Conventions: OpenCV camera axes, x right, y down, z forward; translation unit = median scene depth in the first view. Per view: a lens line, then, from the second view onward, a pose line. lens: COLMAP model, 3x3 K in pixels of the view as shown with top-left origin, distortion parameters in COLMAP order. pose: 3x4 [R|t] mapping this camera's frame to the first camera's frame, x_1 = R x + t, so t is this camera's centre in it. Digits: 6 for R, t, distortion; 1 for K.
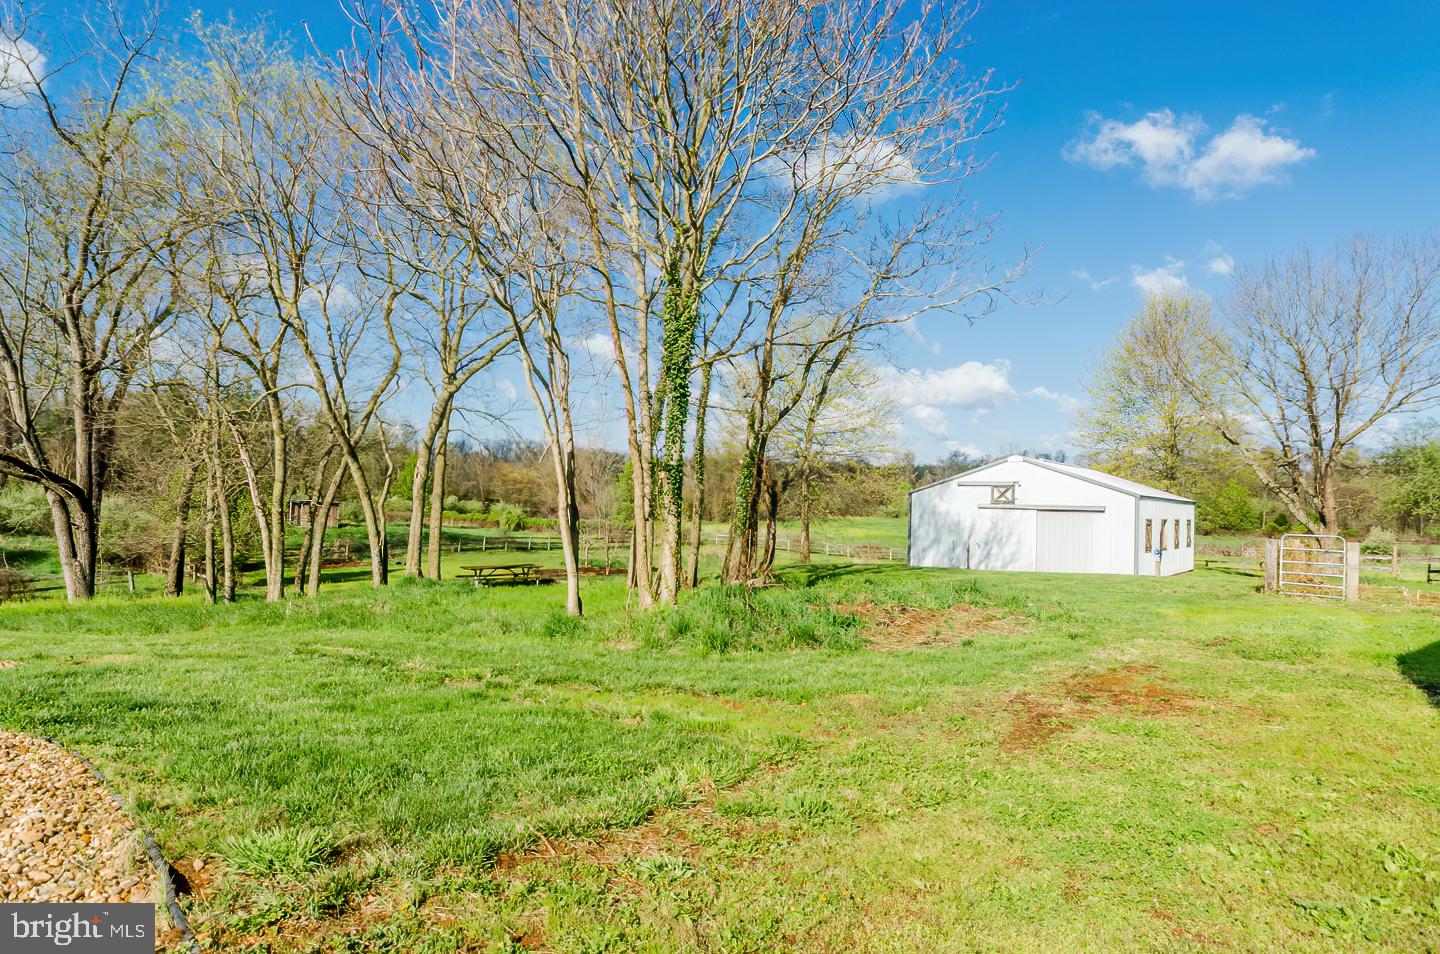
lens RADIAL K [[869.9, 0, 722.7], [0, 869.9, 480.2], [0, 0, 1]] dist [-0.000347, -0.000261]
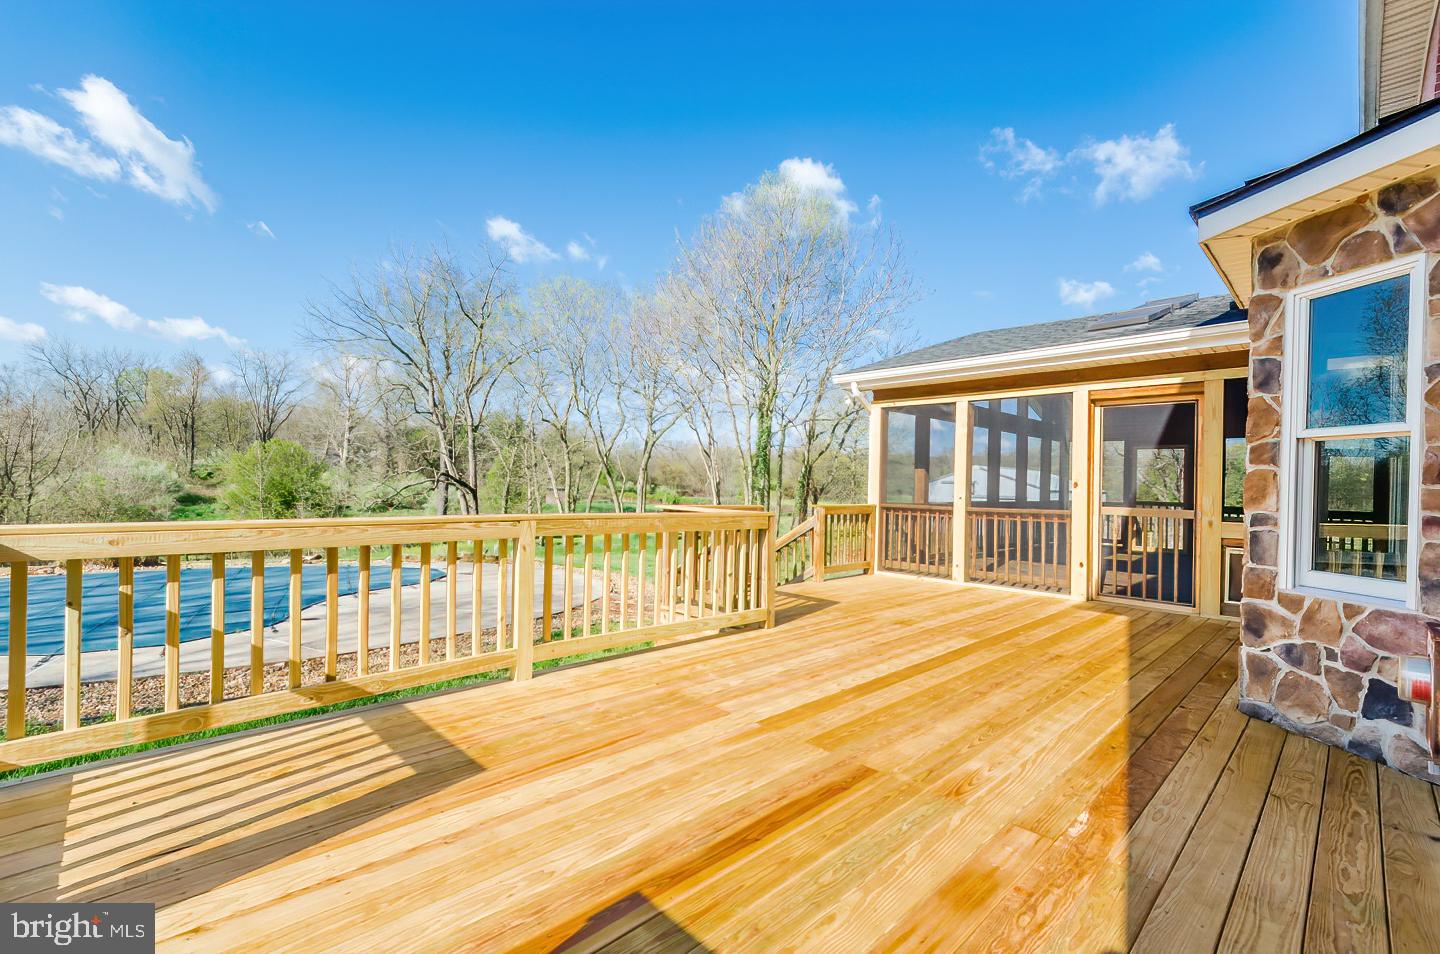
lens RADIAL K [[619.5, 0, 720.2], [0, 619.5, 470.6], [0, 0, 1]] dist [0.000643, 0.000022]
pose [[0.988751, -0.004886, -0.149494, 0.053981], [0.005604, 0.999975, 0.004384, -0.047157], [0.149468, -0.005172, 0.988753, -0.424135]]
